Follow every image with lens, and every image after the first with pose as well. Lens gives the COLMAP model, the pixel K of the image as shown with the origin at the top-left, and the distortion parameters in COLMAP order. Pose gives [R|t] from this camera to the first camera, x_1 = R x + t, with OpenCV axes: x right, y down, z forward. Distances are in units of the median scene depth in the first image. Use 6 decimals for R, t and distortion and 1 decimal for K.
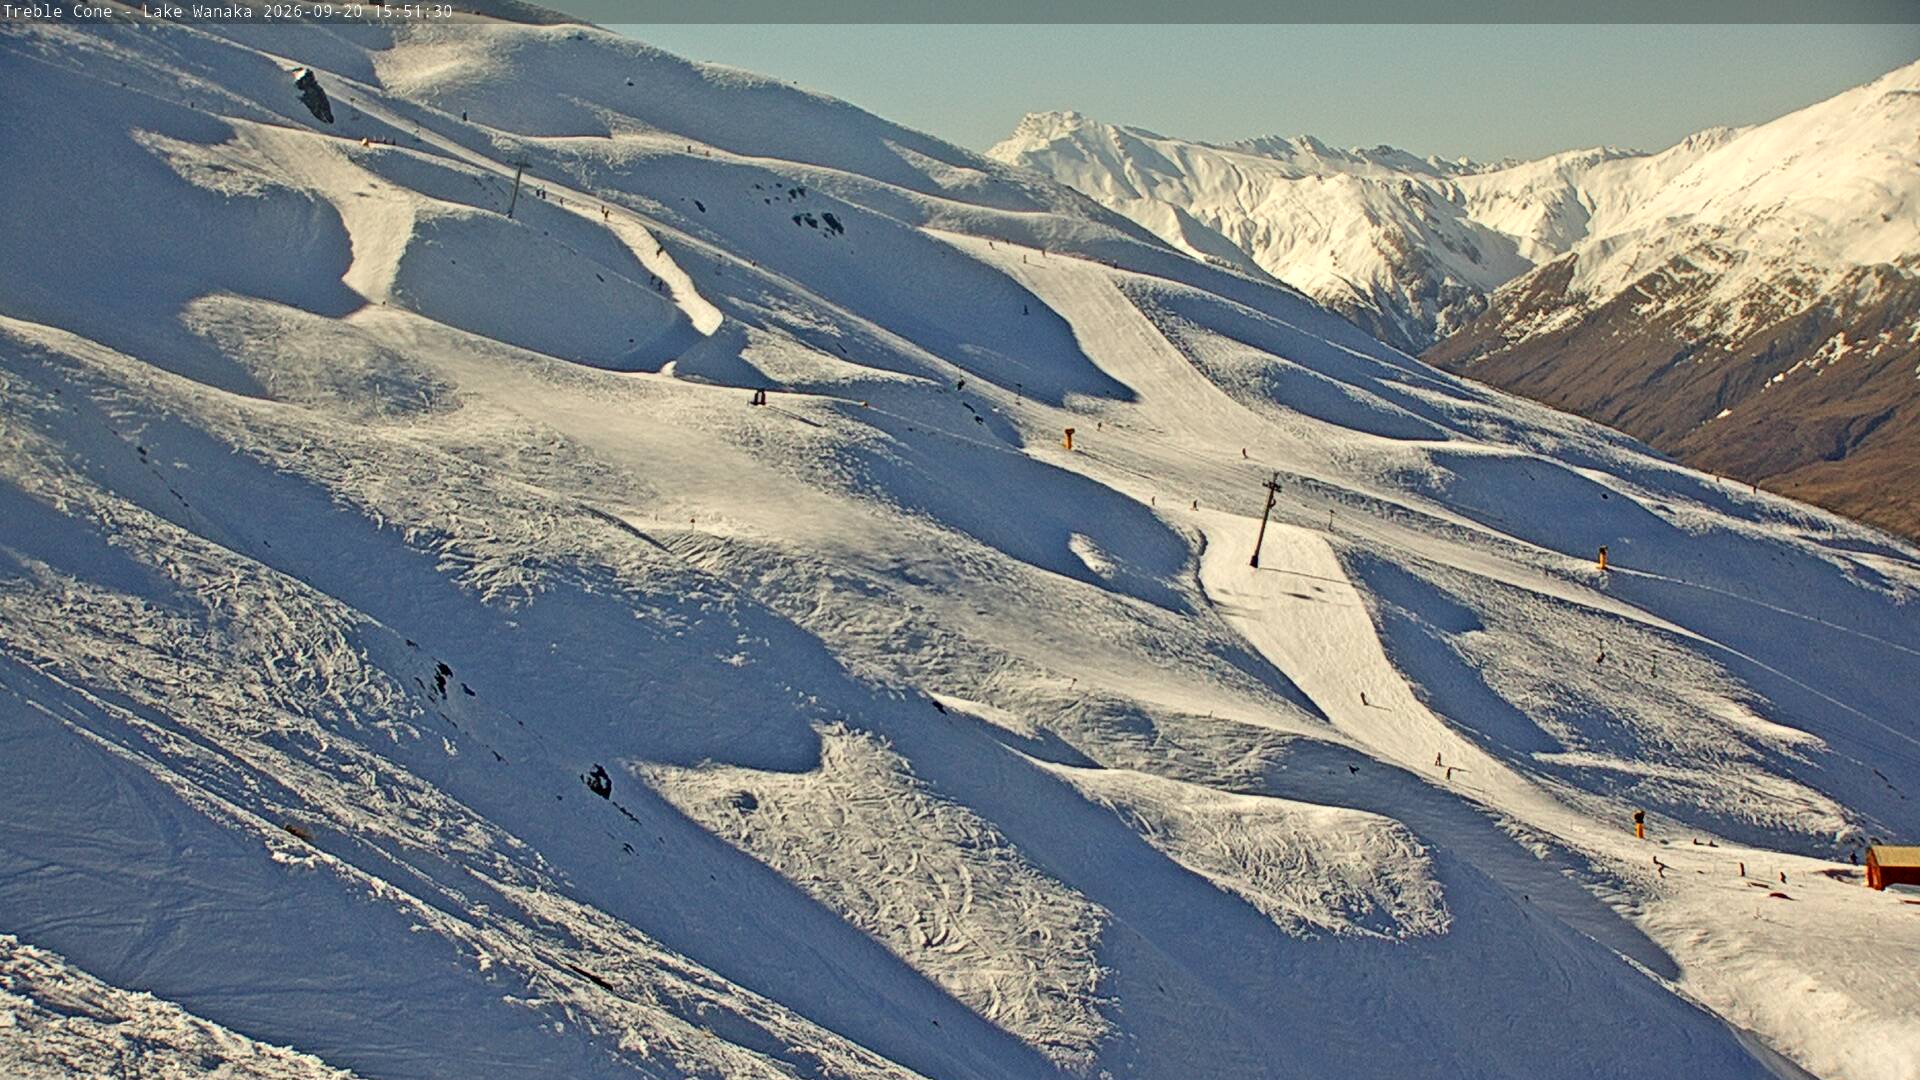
lens RADIAL K [[2248.4, 0, 998.9], [0, 2248.4, 541.7], [0, 0, 1]] dist [0.016759, 0.029978]
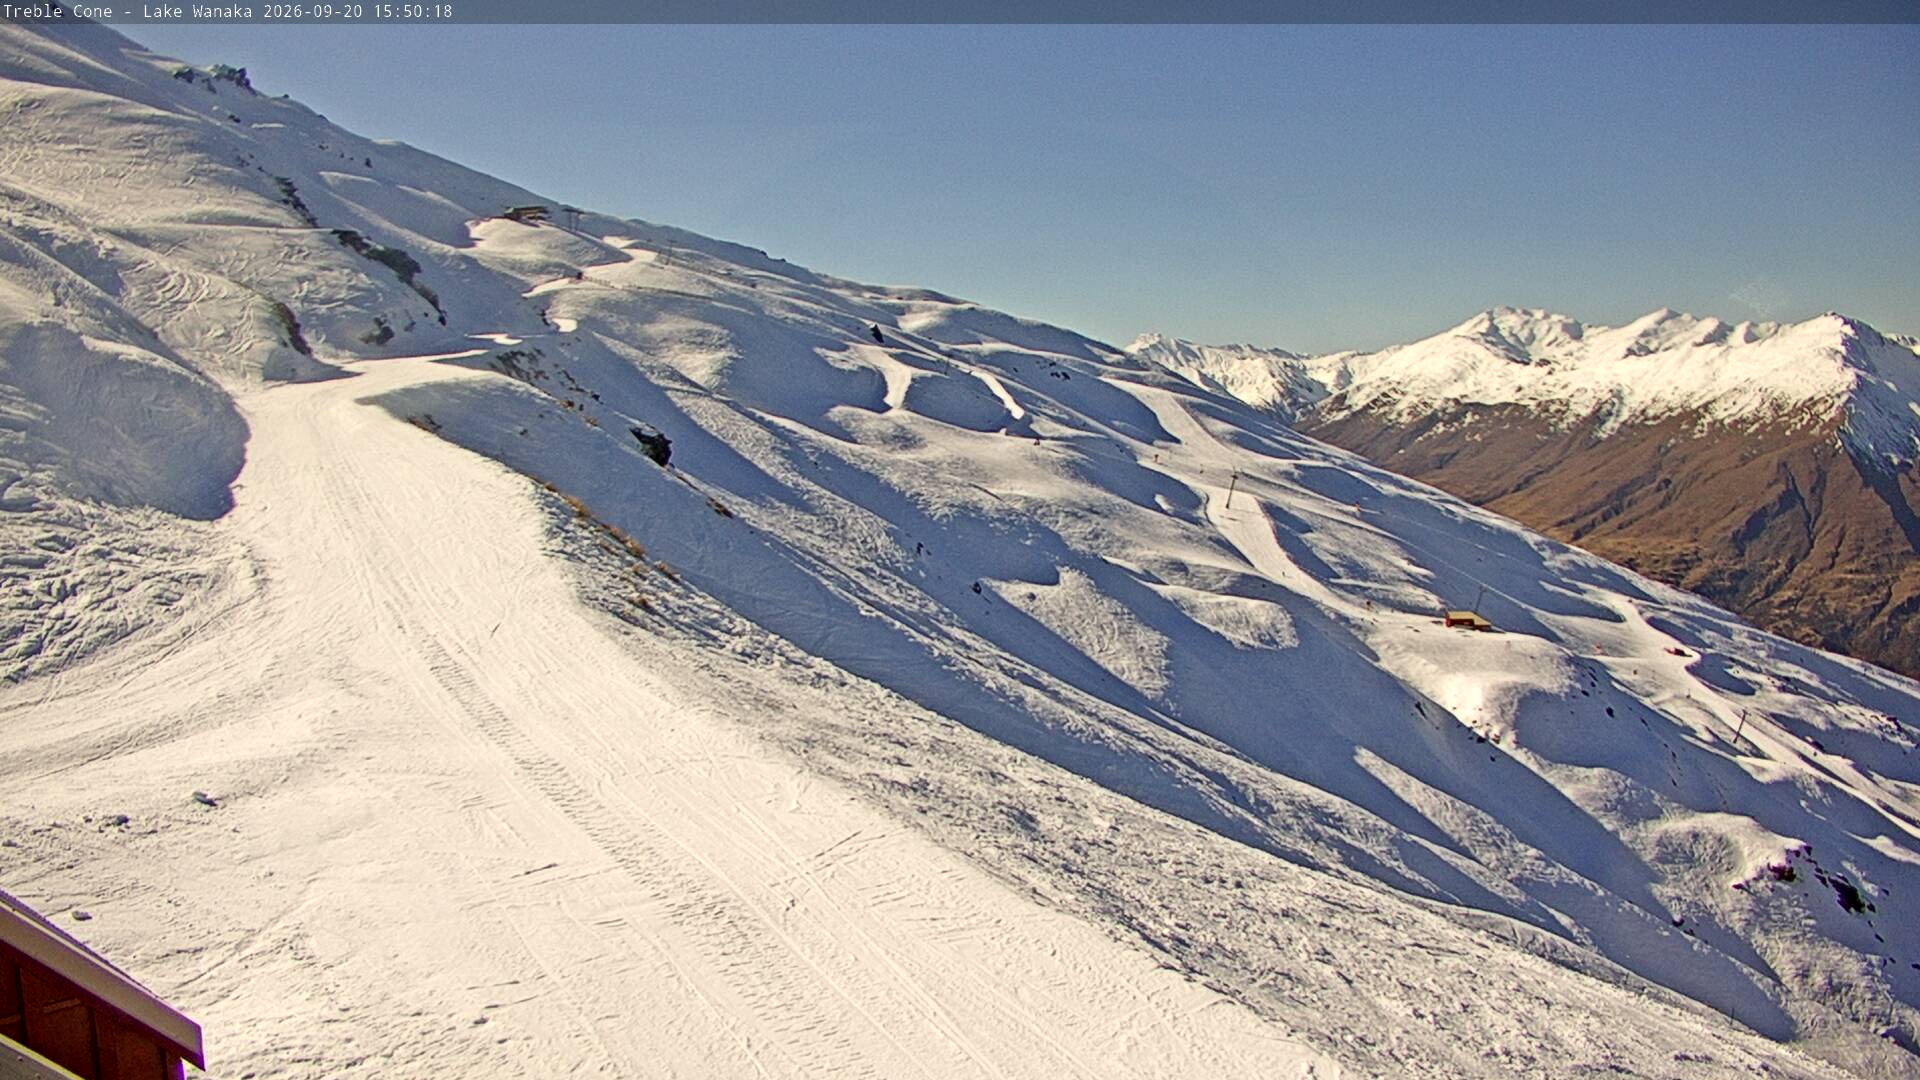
lens RADIAL K [[2248.4, 0, 998.9], [0, 2248.4, 541.7], [0, 0, 1]] dist [0.016759, 0.029978]
pose [[0.996780, 0.006641, -0.079907, 0.059671], [-0.004643, 0.999673, 0.025159, -0.014493], [0.080048, -0.024707, 0.996485, -1.642055]]
